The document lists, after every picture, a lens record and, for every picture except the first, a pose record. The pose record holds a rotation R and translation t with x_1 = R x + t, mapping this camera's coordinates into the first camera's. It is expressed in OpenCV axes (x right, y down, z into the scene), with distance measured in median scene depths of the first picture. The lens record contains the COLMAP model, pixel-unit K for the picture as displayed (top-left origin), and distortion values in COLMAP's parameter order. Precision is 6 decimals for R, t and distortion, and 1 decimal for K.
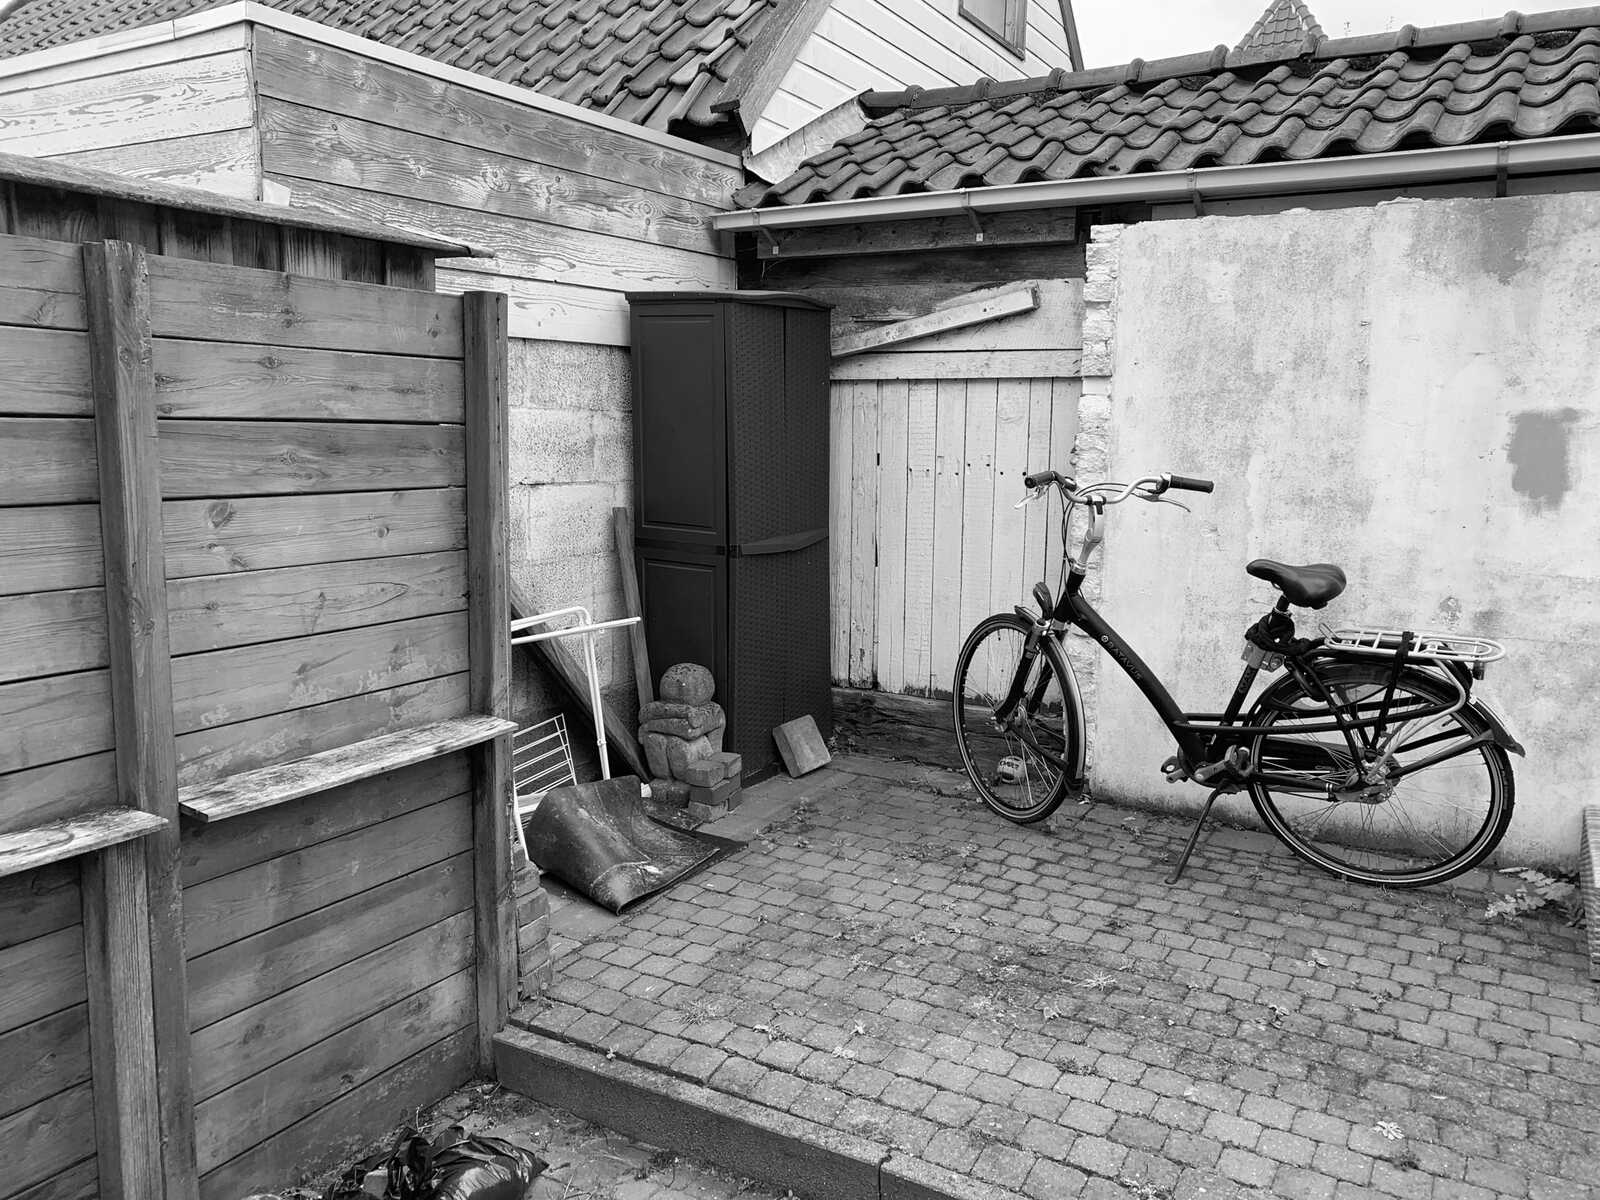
lens RADIAL K [[1234.0, 0, 800.9], [0, 1234.0, 586.1], [0, 0, 1]] dist [0.032592, -0.029287]
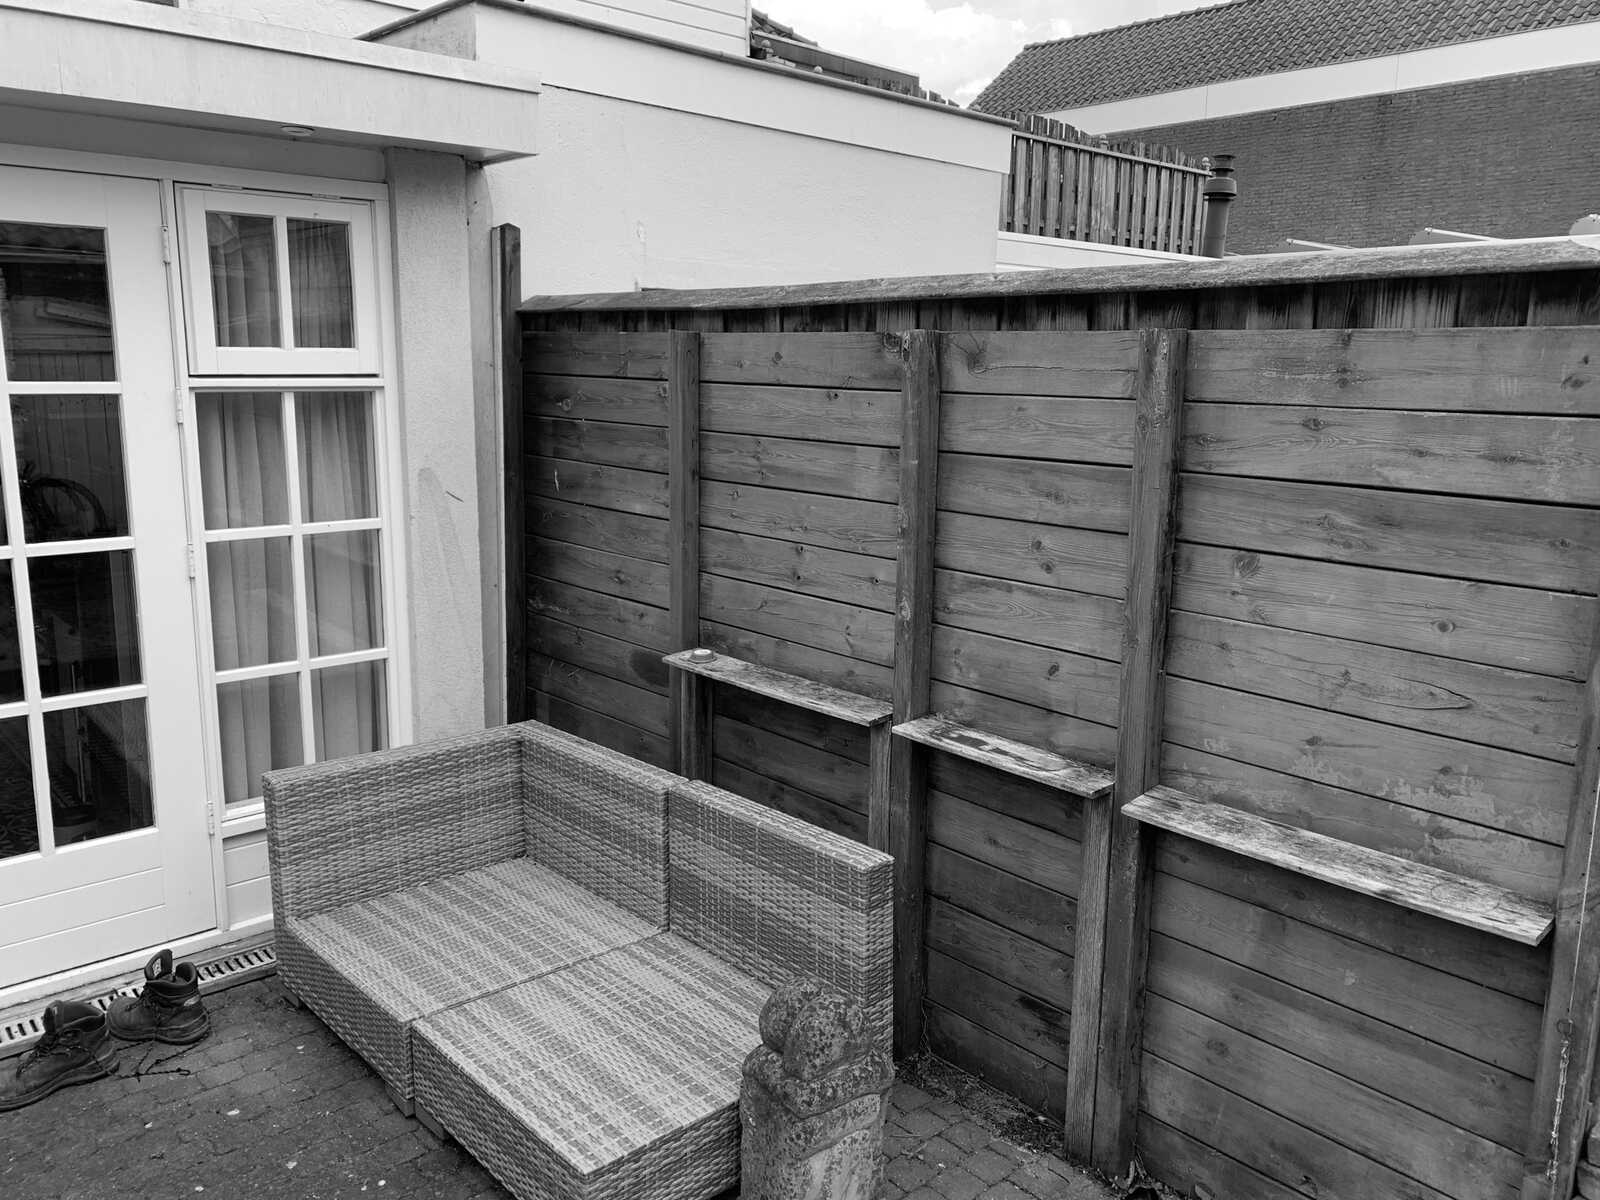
lens RADIAL K [[1234.0, 0, 797.8], [0, 1234.0, 584.4], [0, 0, 1]] dist [0.032592, -0.029287]
pose [[-0.306136, 0.157577, -0.938856, 0.617855], [-0.137379, 0.968571, 0.207360, -0.199774], [0.942023, 0.192459, -0.274867, 0.887174]]
